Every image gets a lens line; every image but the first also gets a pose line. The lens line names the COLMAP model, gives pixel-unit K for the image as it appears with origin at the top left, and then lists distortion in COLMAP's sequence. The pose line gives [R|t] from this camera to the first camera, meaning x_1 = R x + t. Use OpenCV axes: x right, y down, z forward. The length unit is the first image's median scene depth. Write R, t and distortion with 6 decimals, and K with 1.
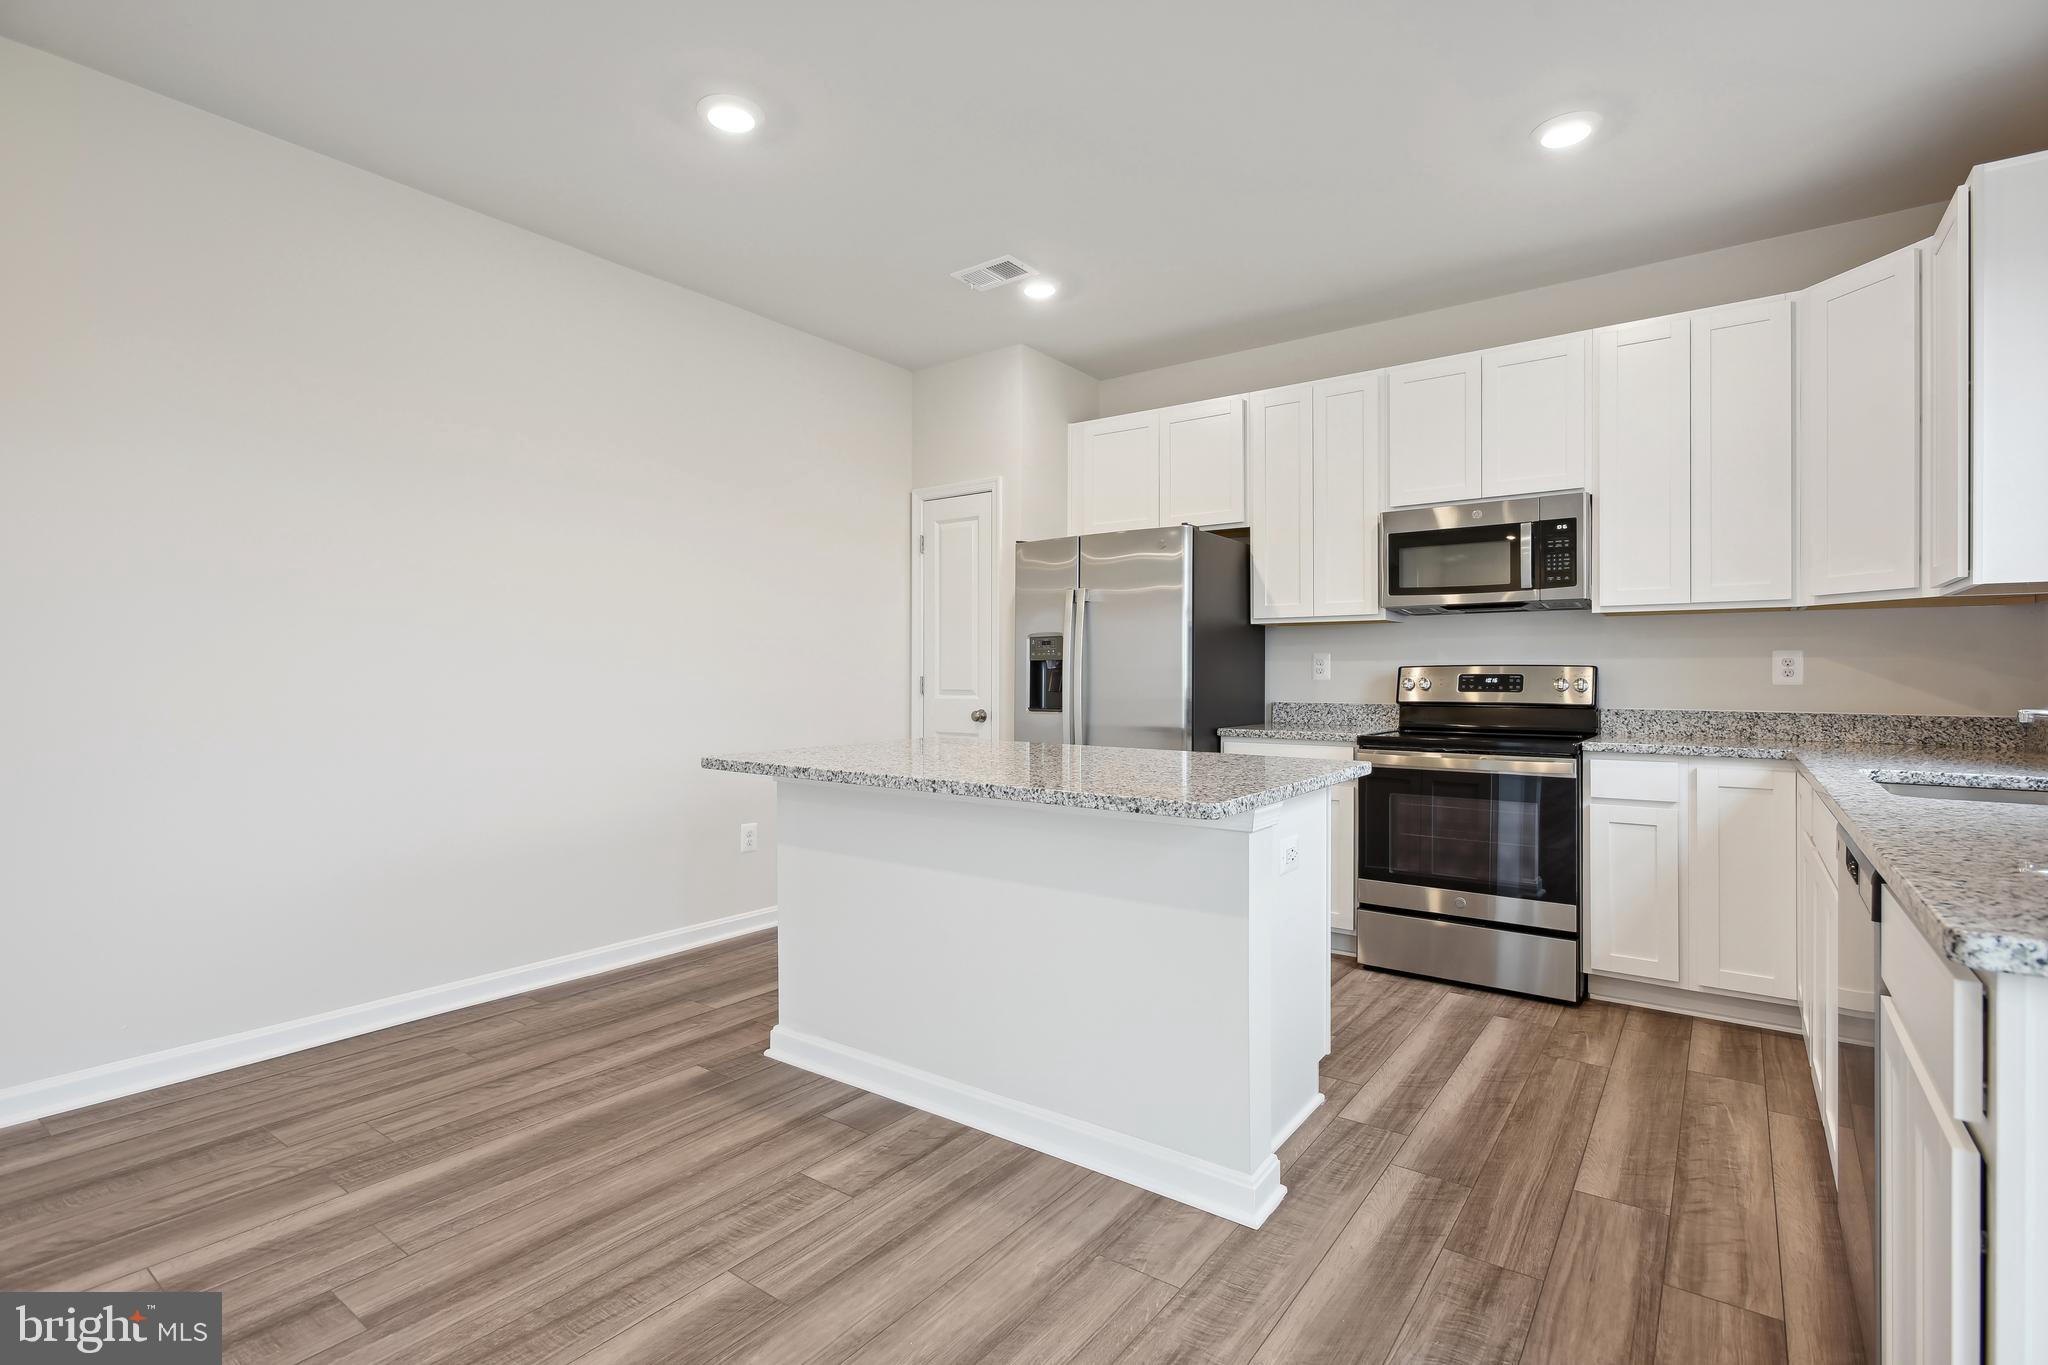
lens RADIAL K [[962.5, 0, 1023.2], [0, 962.5, 672.8], [0, 0, 1]] dist [-0.002394, 0.000670]
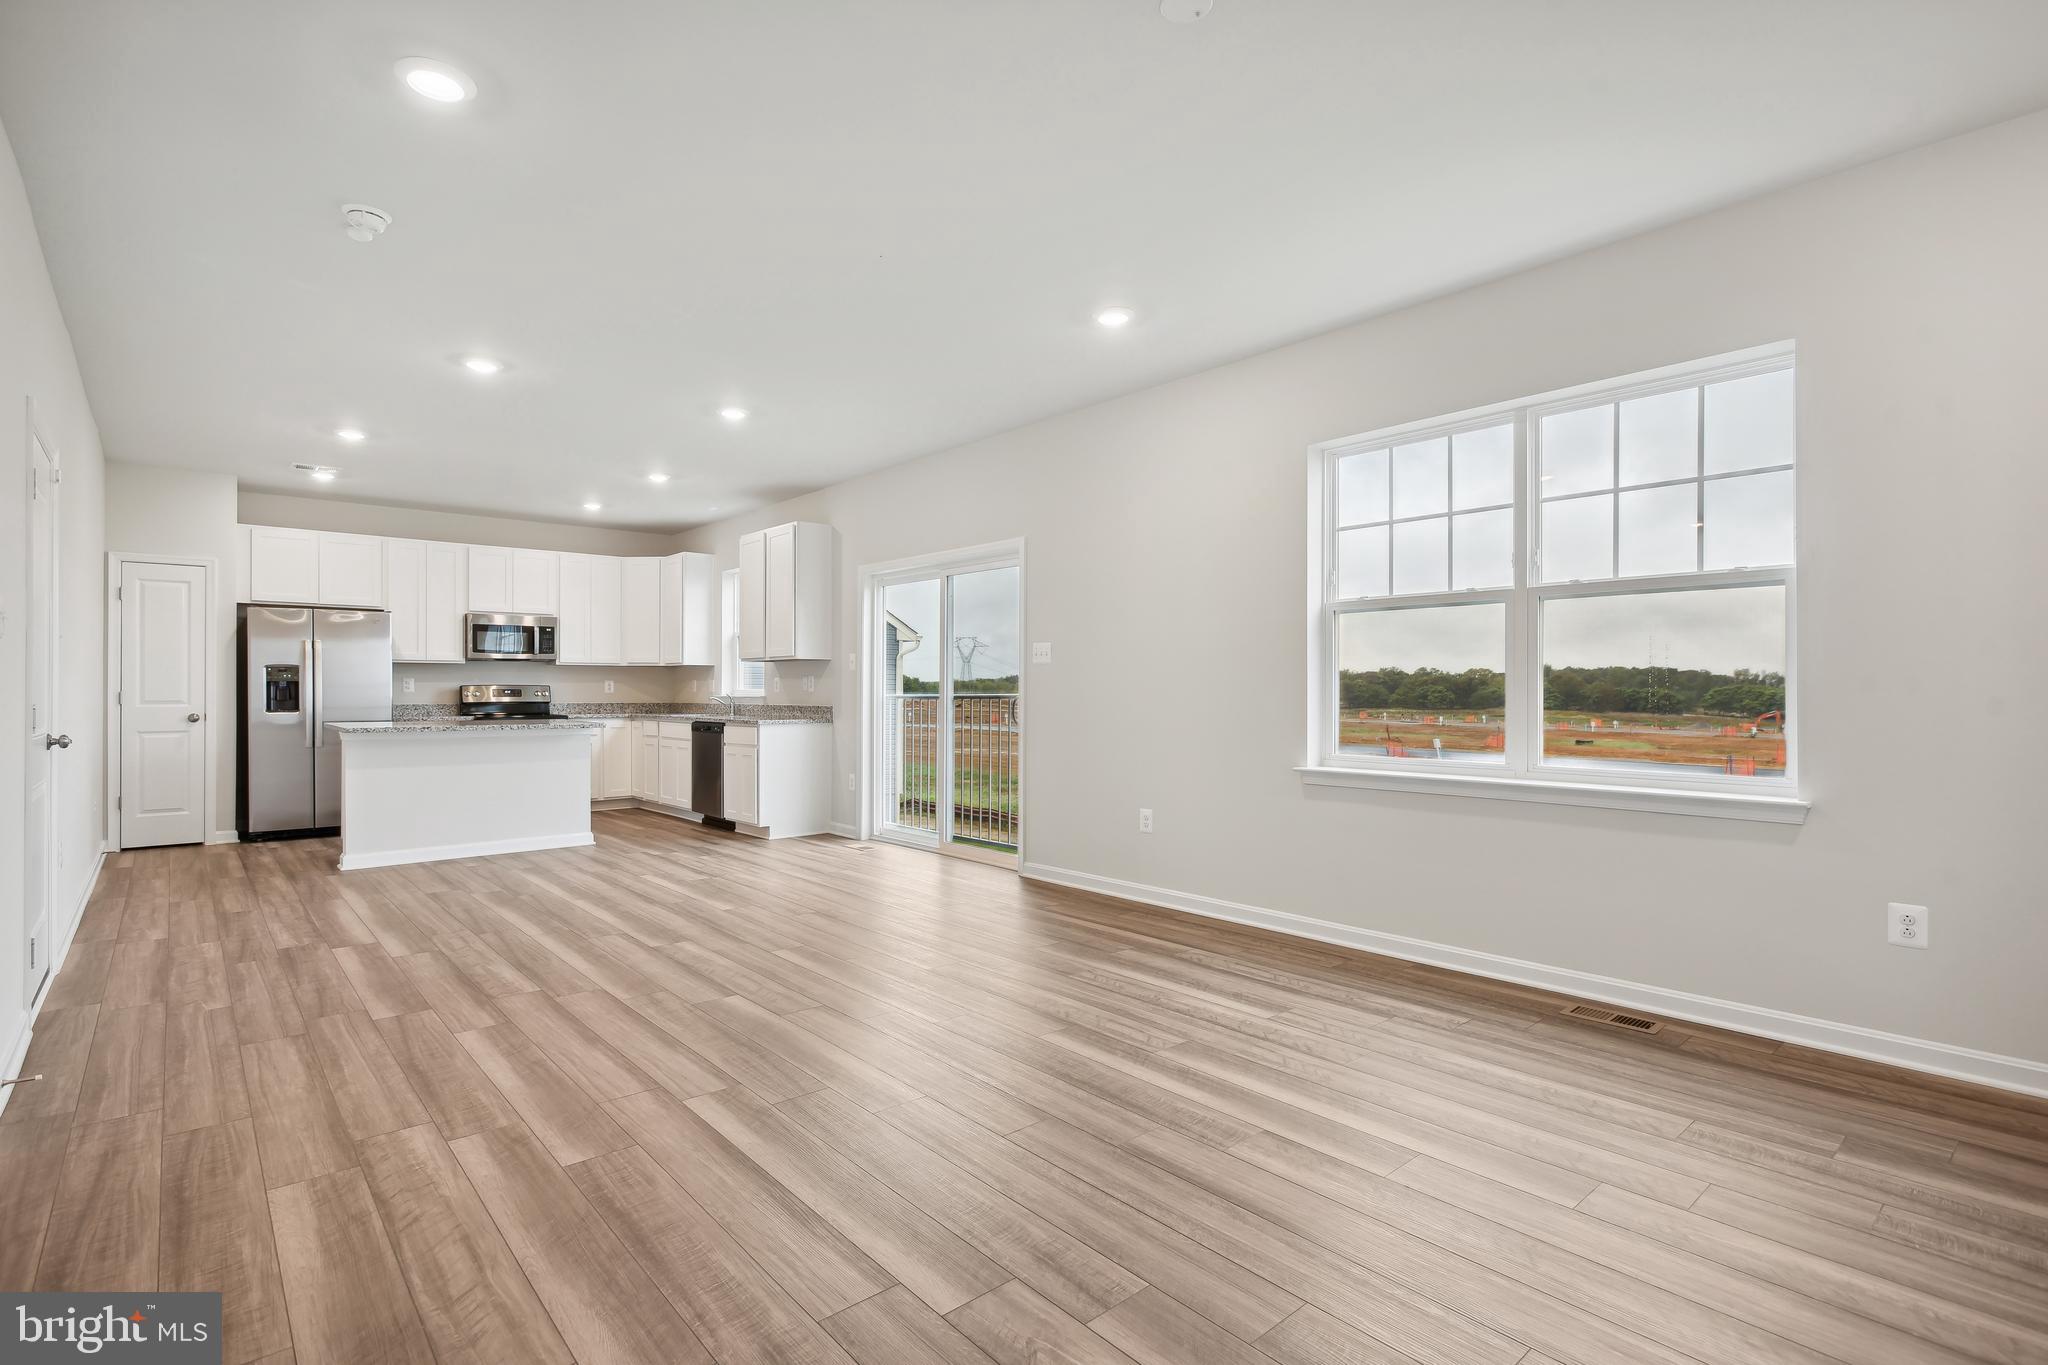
lens RADIAL K [[975.7, 0, 1027.4], [0, 975.7, 691.8], [0, 0, 1]] dist [-0.004357, 0.001071]
pose [[0.211627, -0.004529, 0.977340, -1.821876], [-0.002336, 0.999984, 0.005140, -0.008446], [-0.977348, -0.003371, 0.211613, -0.826661]]
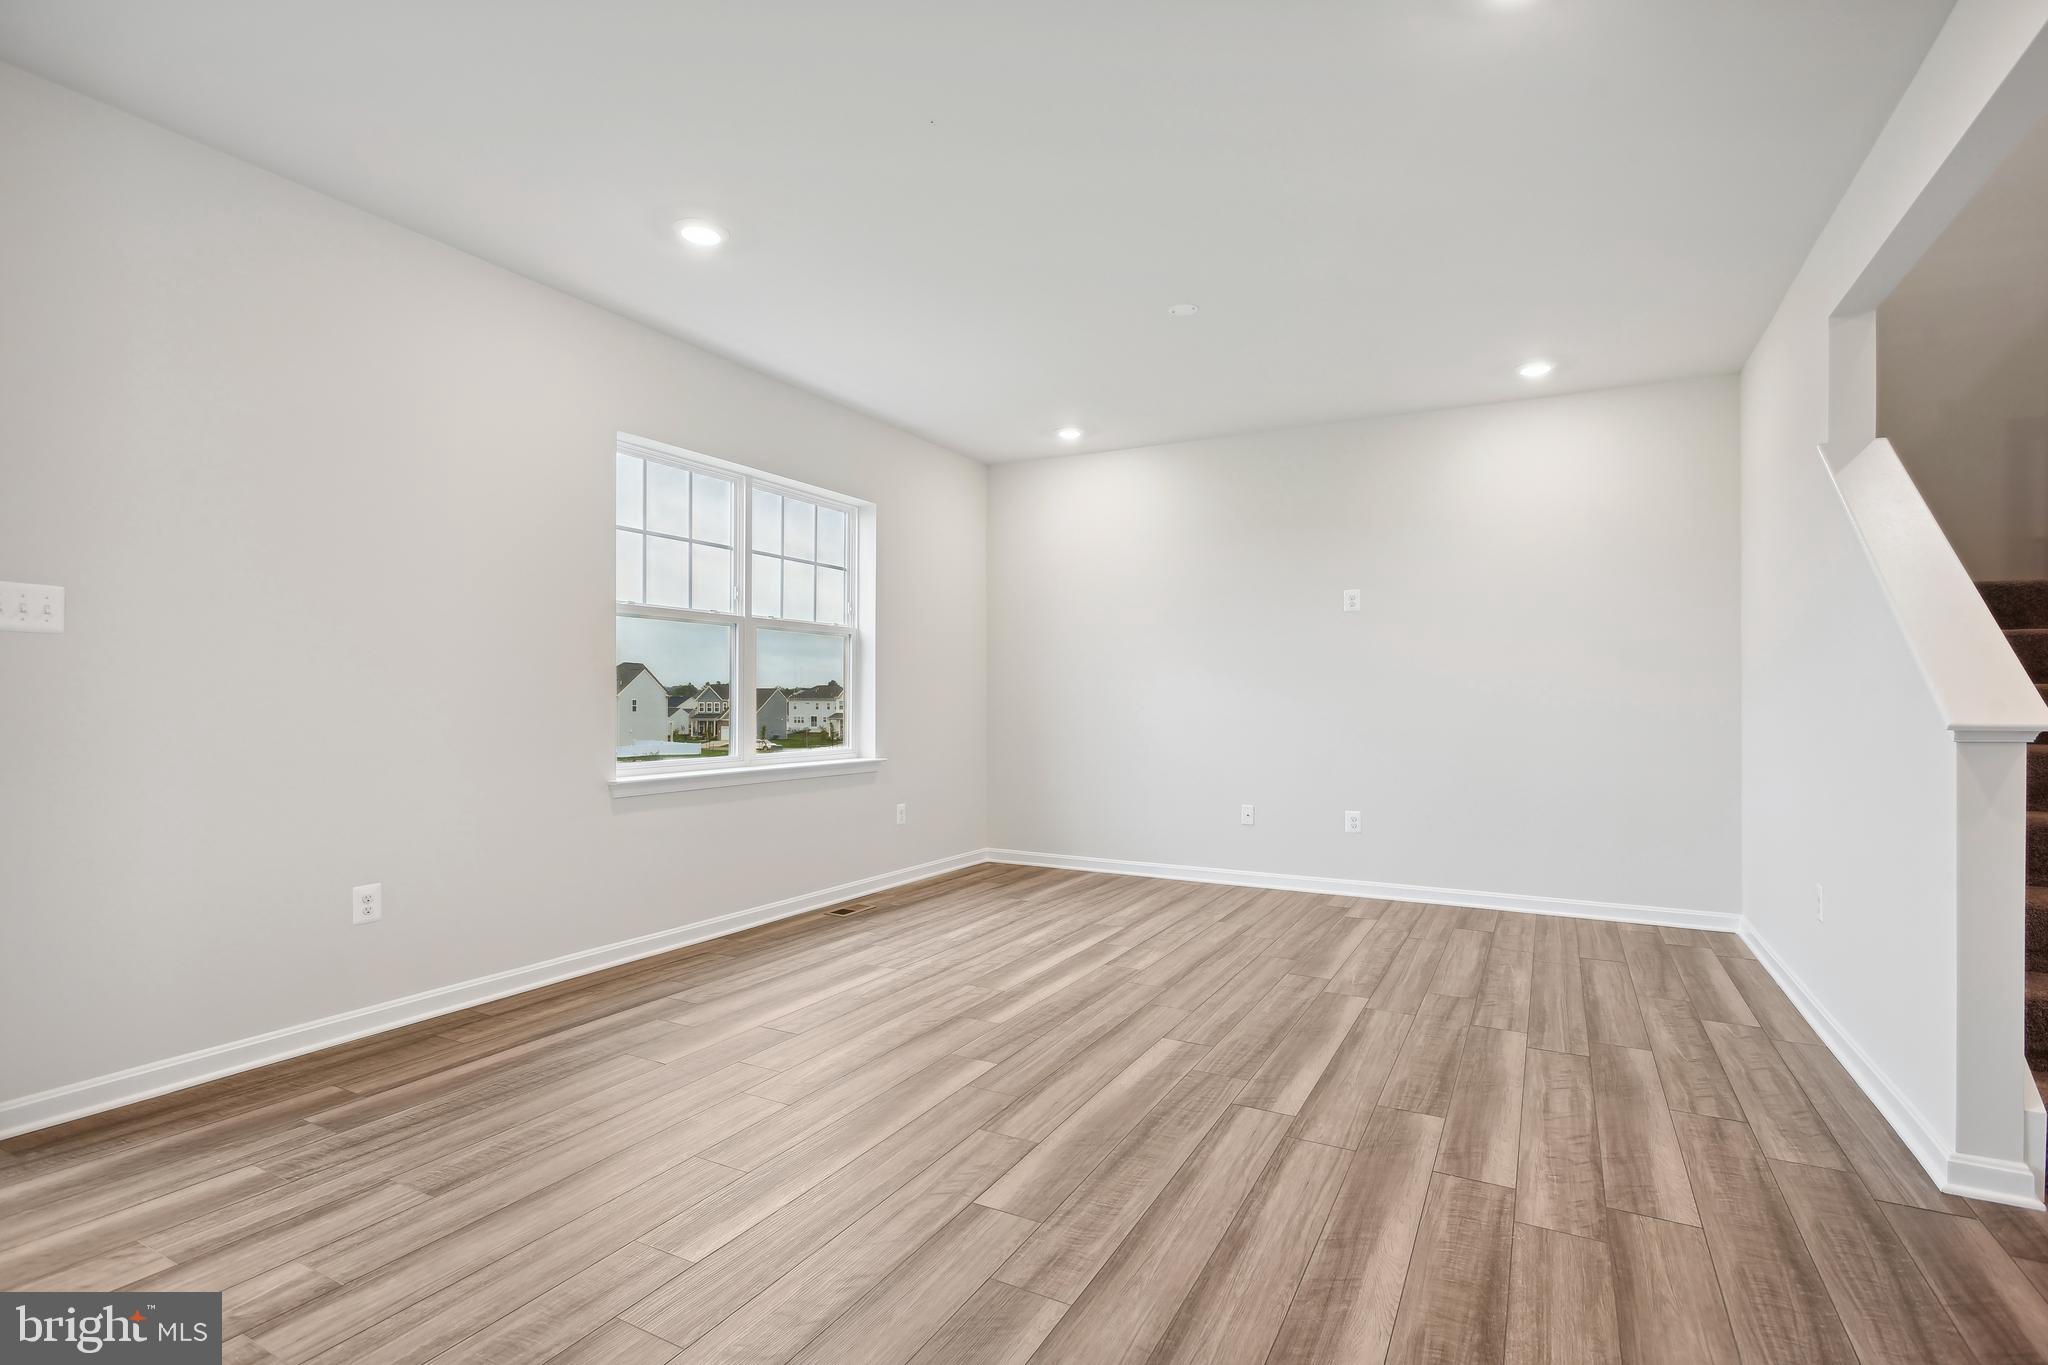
lens RADIAL K [[975.7, 0, 1027.4], [0, 975.7, 691.8], [0, 0, 1]] dist [-0.004357, 0.001071]
pose [[-0.989489, -0.008305, -0.144371, -0.727841], [-0.006851, 0.999921, -0.010570, -0.000022], [0.144447, -0.009470, -0.989467, 0.418691]]
